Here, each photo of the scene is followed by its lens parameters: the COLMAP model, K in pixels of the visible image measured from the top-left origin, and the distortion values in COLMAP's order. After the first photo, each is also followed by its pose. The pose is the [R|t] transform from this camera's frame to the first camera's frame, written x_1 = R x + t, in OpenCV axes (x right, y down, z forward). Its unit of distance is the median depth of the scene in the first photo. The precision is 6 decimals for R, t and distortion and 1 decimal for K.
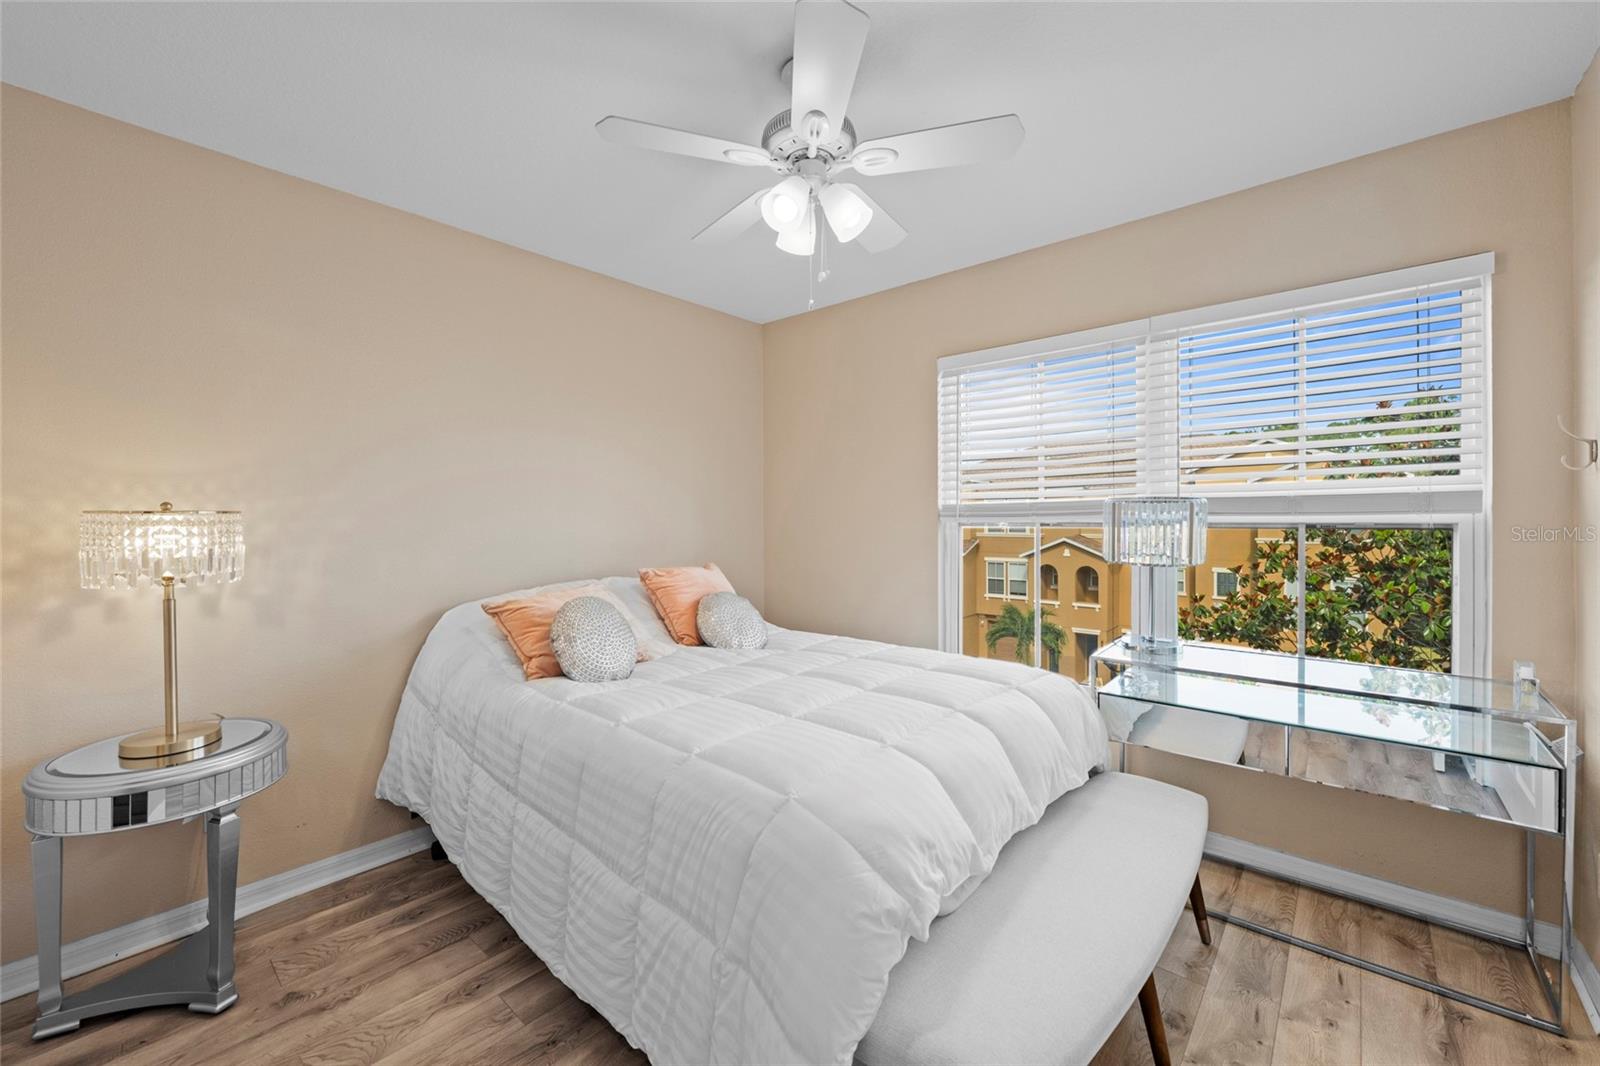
lens RADIAL K [[642.5, 0, 797.4], [0, 642.5, 521.5], [0, 0, 1]] dist [0.000226, -0.000443]
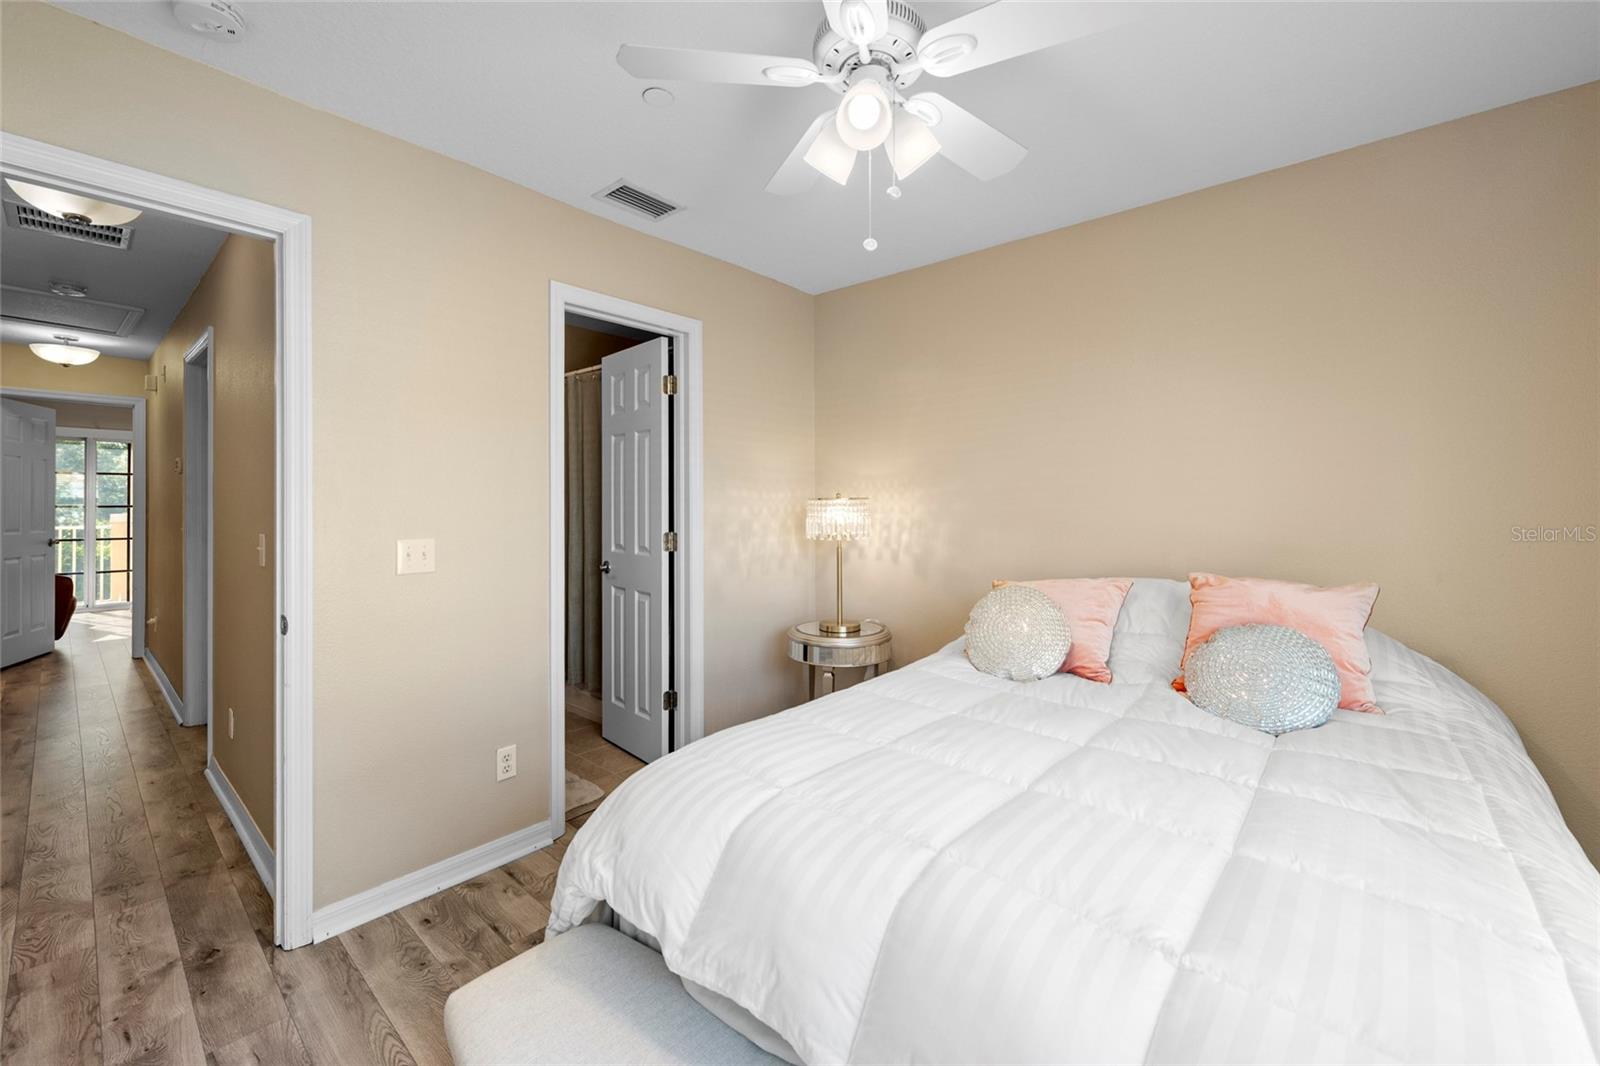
lens RADIAL K [[635.3, 0, 803.5], [0, 635.3, 502.9], [0, 0, 1]] dist [-0.000376, -0.000040]
pose [[0.013126, -0.001402, -0.999913, 0.804537], [-0.003403, 0.999993, -0.001447, 0.000523], [0.999908, 0.003422, 0.013121, 0.890839]]
